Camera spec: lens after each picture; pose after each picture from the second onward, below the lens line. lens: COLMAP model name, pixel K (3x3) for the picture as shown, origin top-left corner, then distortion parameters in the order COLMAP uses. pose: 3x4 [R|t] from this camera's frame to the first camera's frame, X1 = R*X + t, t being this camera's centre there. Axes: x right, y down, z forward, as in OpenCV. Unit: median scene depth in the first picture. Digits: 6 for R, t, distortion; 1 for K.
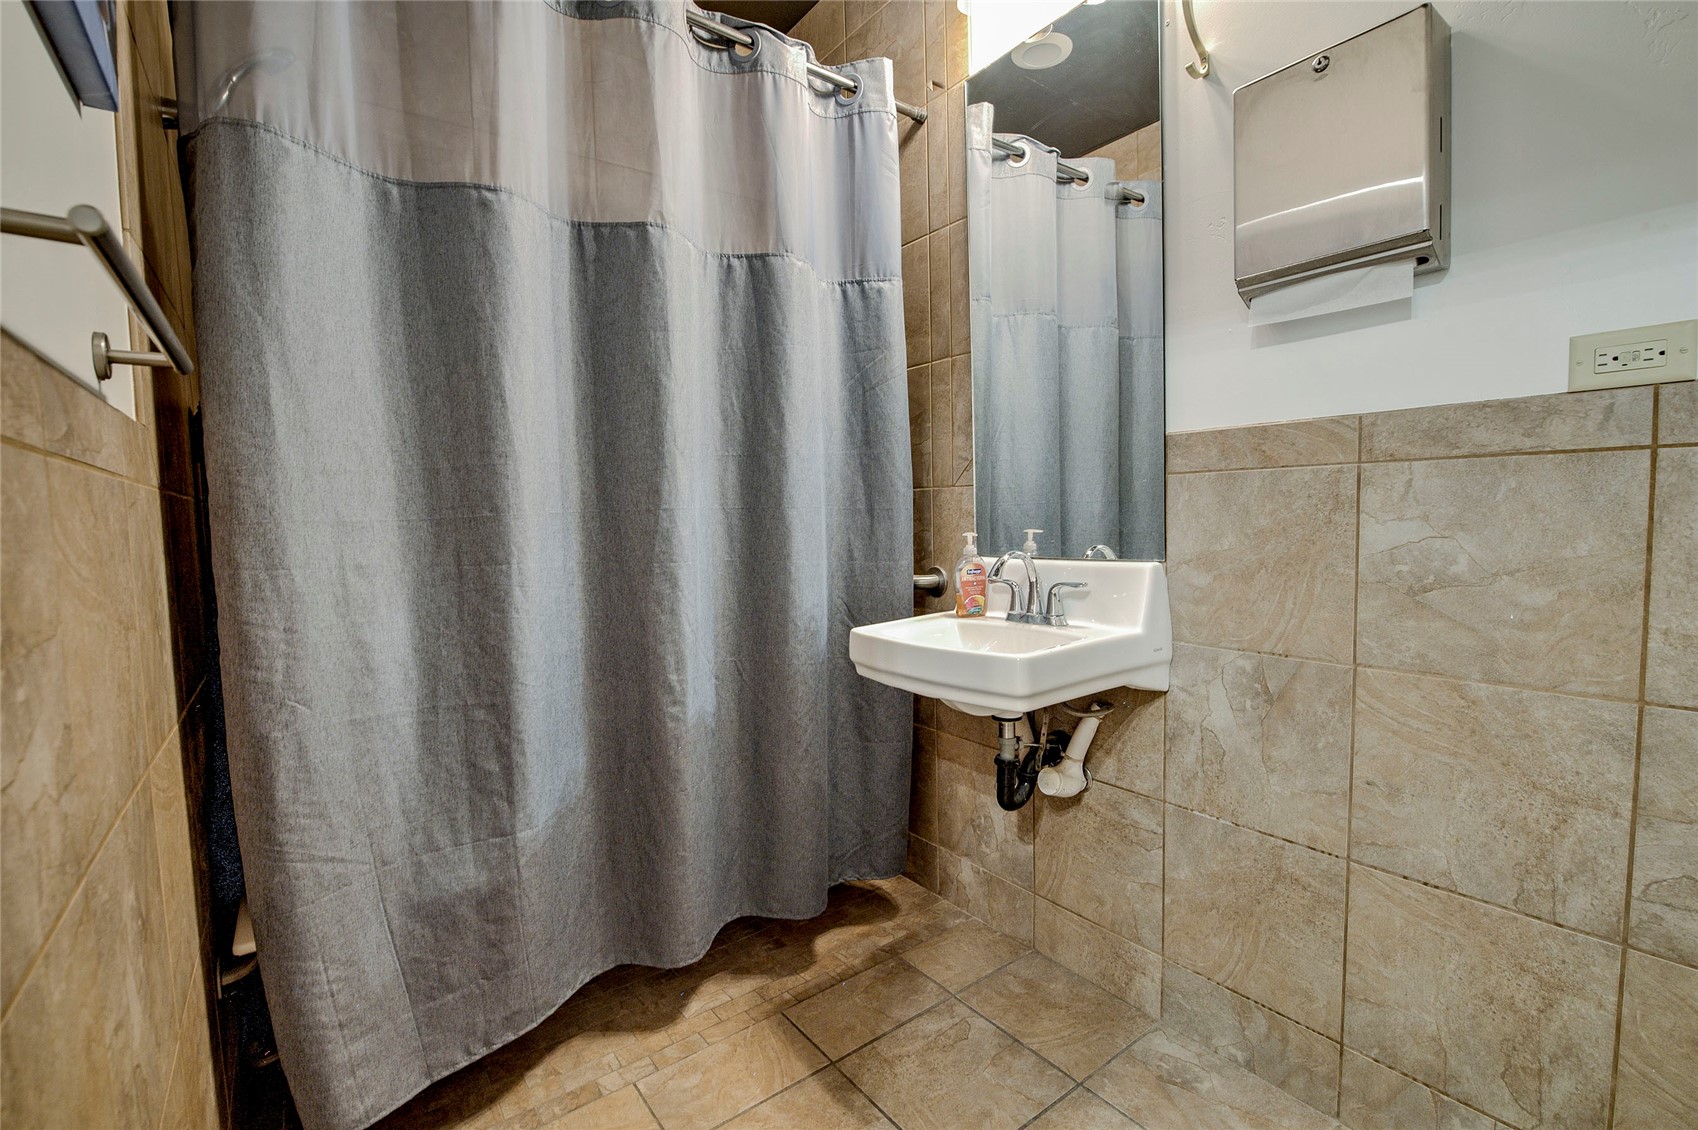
lens RADIAL K [[752.3, 0, 849.0], [0, 752.3, 565.0], [0, 0, 1]] dist [-0.018154, -0.000453]
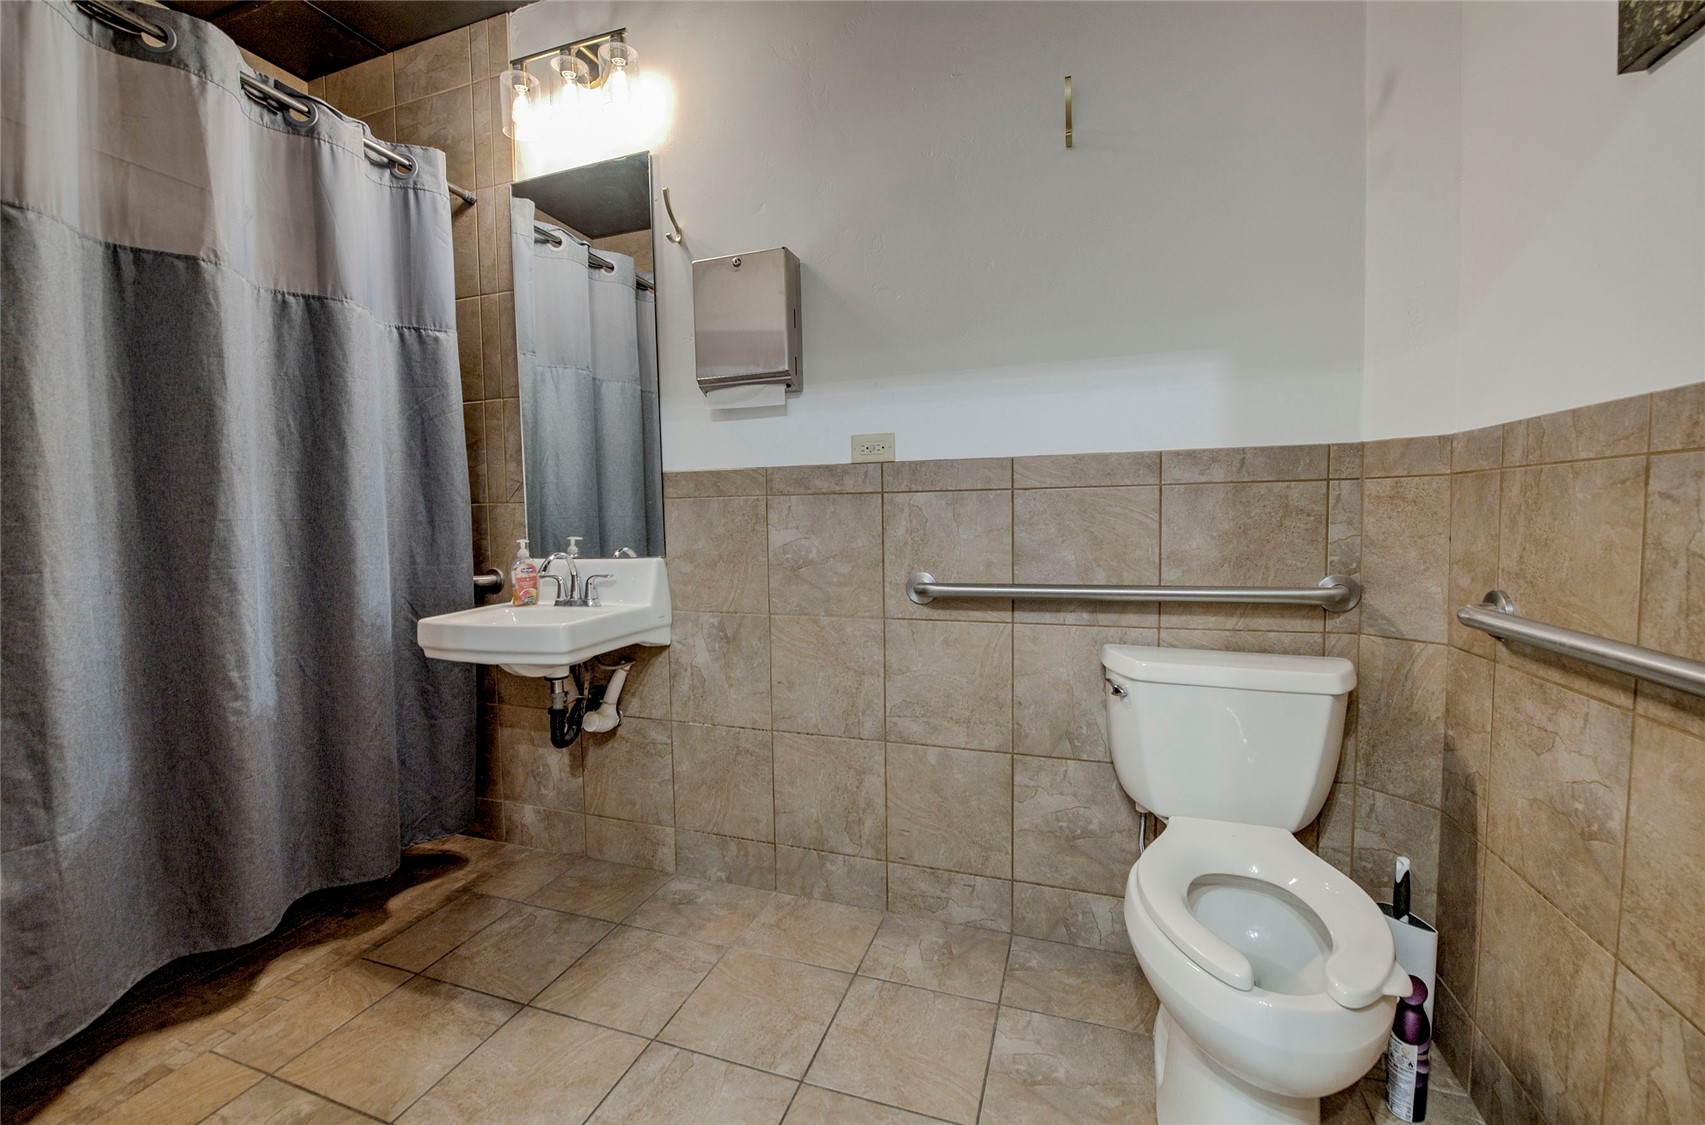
lens RADIAL K [[733.7, 0, 852.5], [0, 733.7, 562.5], [0, 0, 1]] dist [-0.013501, -0.003877]
pose [[0.835514, -0.024308, 0.548931, -0.058936], [0.034305, 0.999380, -0.007960, 0.027084], [-0.548397, 0.025482, 0.835830, -0.376364]]
